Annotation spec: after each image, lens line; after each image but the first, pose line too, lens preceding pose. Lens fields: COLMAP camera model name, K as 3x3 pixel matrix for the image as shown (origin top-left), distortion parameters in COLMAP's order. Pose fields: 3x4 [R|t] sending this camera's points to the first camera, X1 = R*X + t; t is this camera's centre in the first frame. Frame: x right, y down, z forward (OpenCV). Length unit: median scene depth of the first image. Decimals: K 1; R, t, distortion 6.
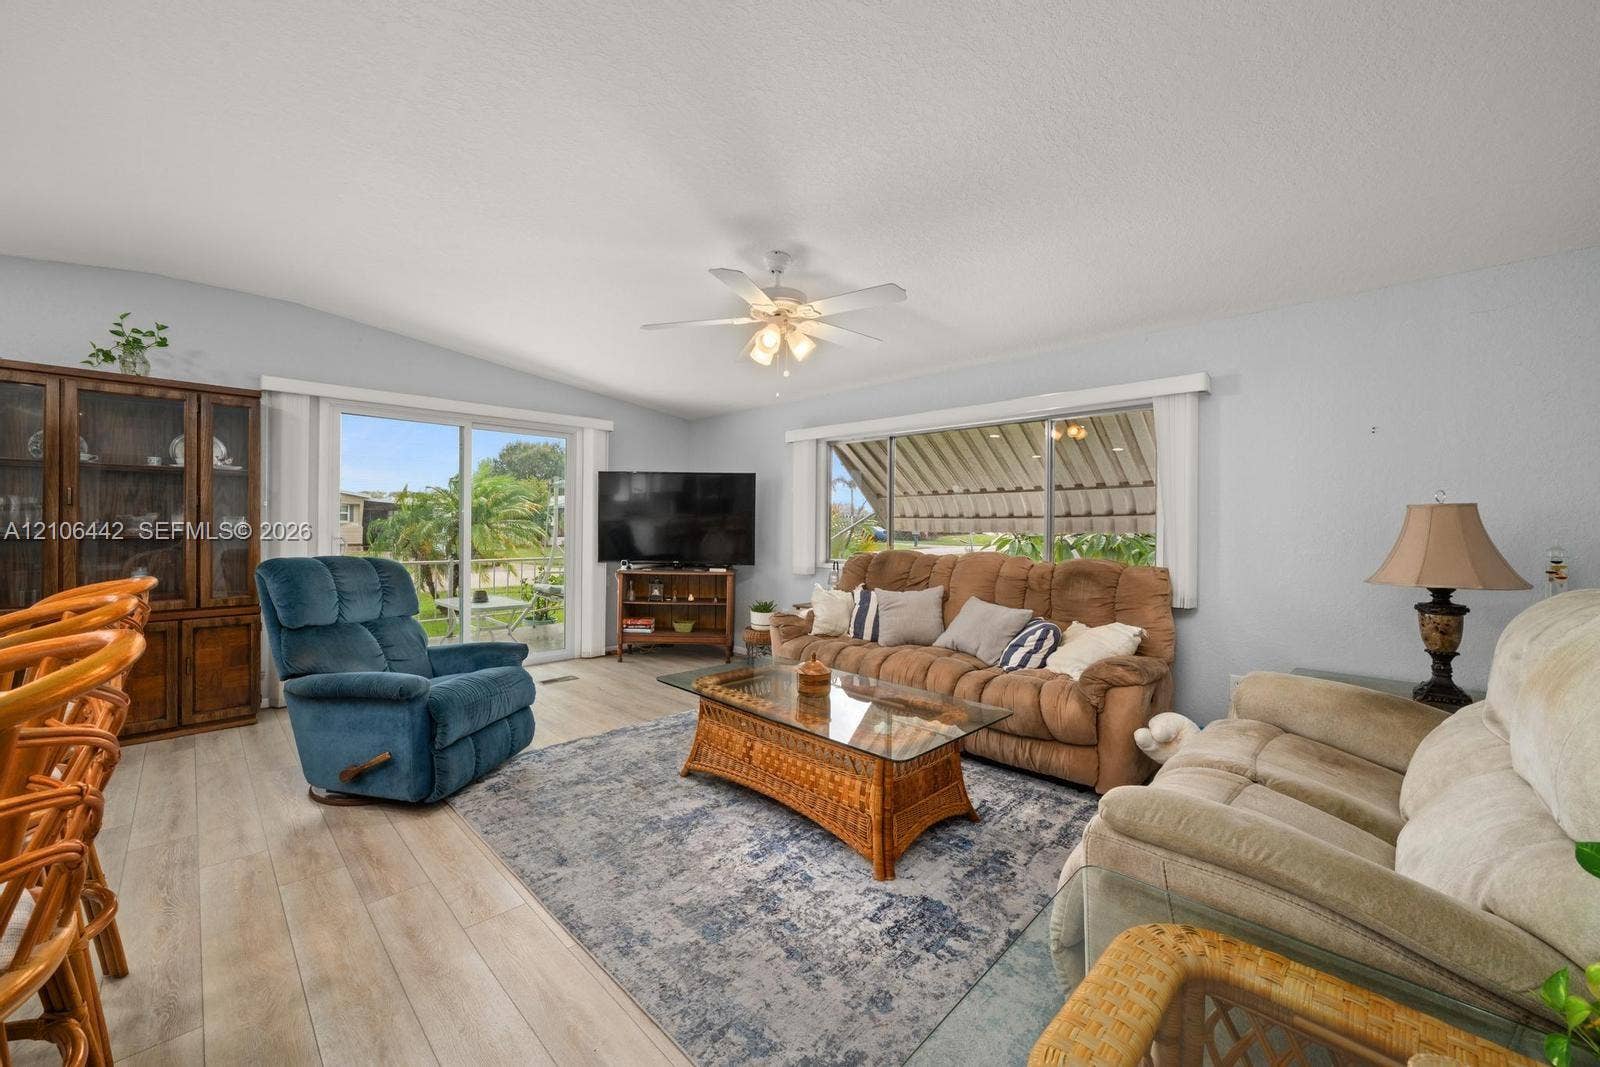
lens RADIAL K [[624.5, 0, 796.7], [0, 624.5, 529.3], [0, 0, 1]] dist [0.002856, 0.000066]
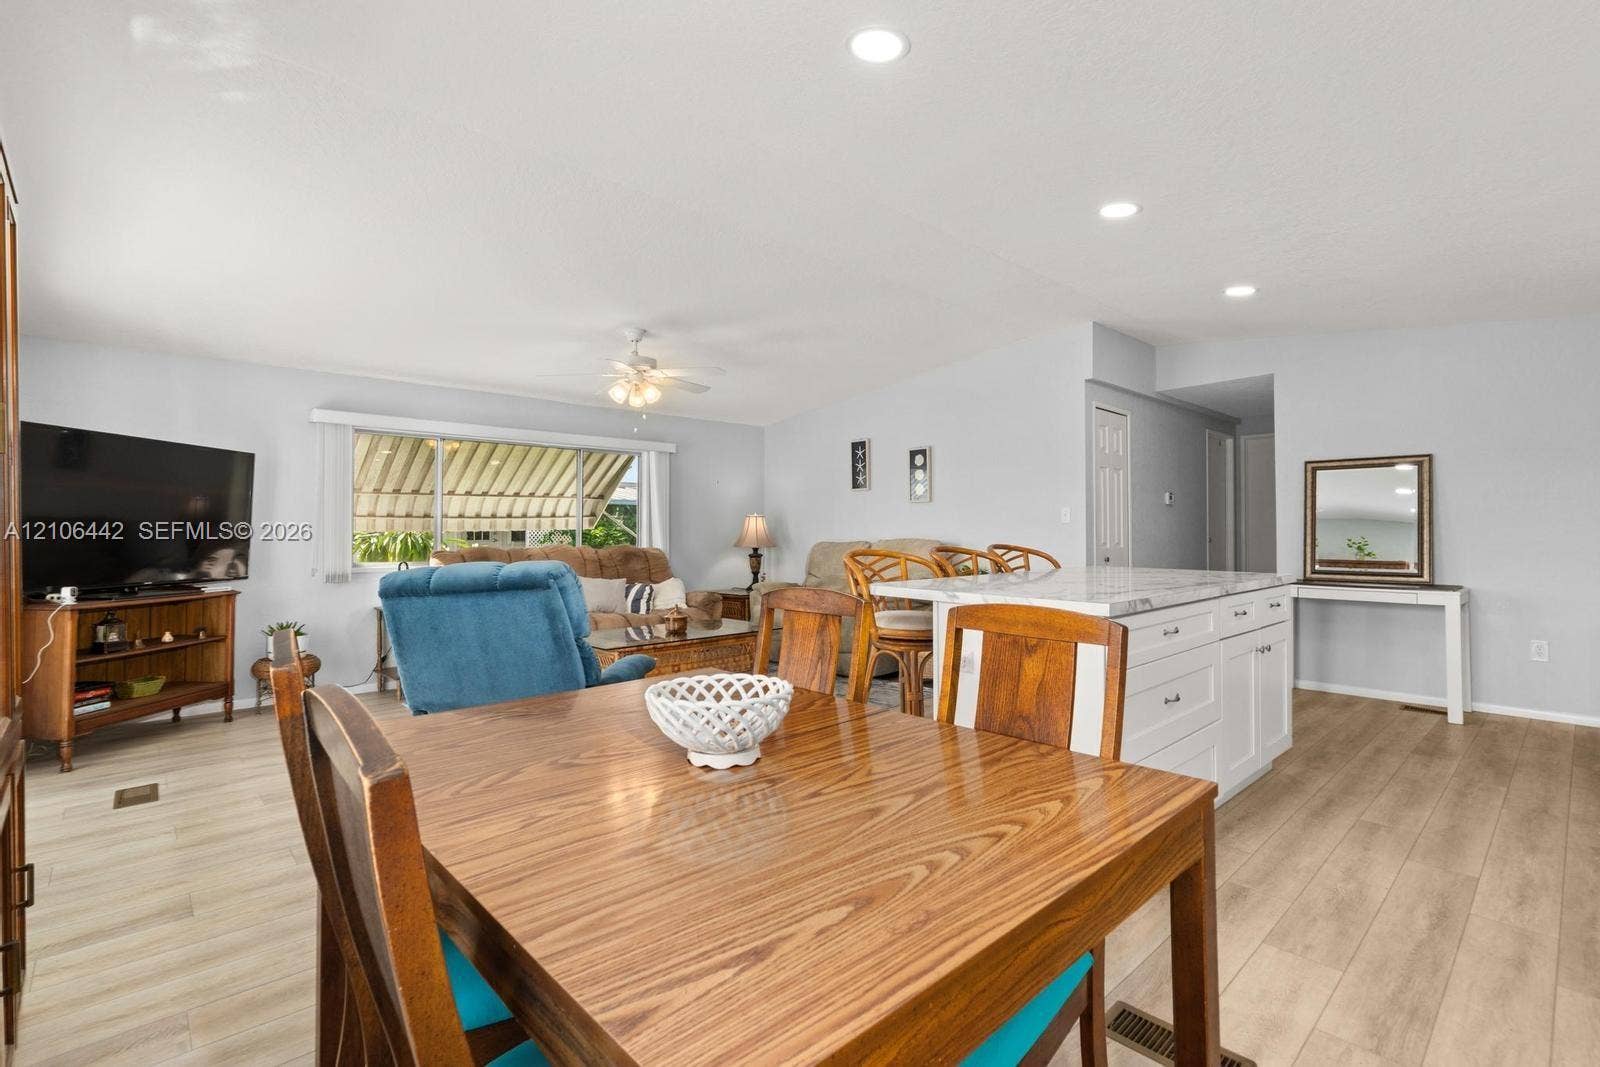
lens RADIAL K [[734.4, 0, 797.8], [0, 734.4, 524.5], [0, 0, 1]] dist [0.000152, -0.000177]
pose [[0.017183, -0.000166, 0.999852, -2.088467], [0.008162, 0.999967, 0.000026, -0.001848], [-0.999819, 0.008160, 0.017184, 0.786828]]
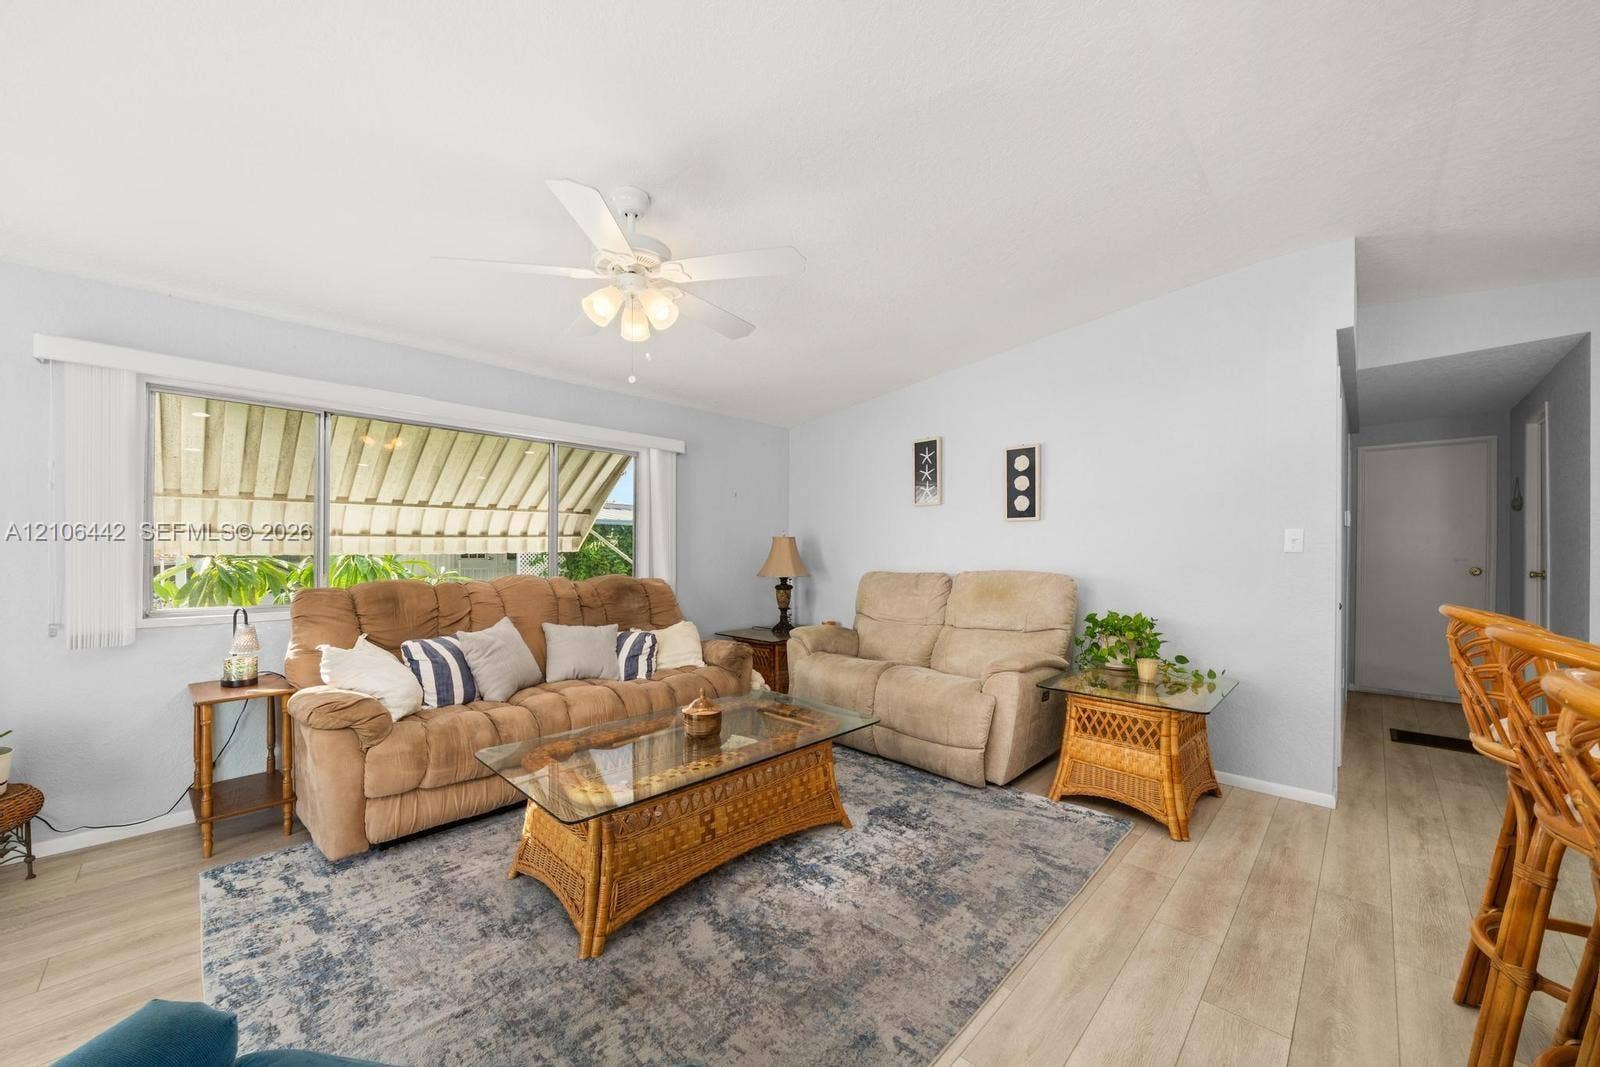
lens RADIAL K [[596.6, 0, 783.9], [0, 596.6, 558.3], [0, 0, 1]] dist [-0.000355, -0.000029]
pose [[-0.015143, -0.020392, 0.999677, -0.975518], [0.000020, 0.999792, 0.020395, -0.010962], [-0.999885, 0.000329, -0.015139, 1.052574]]
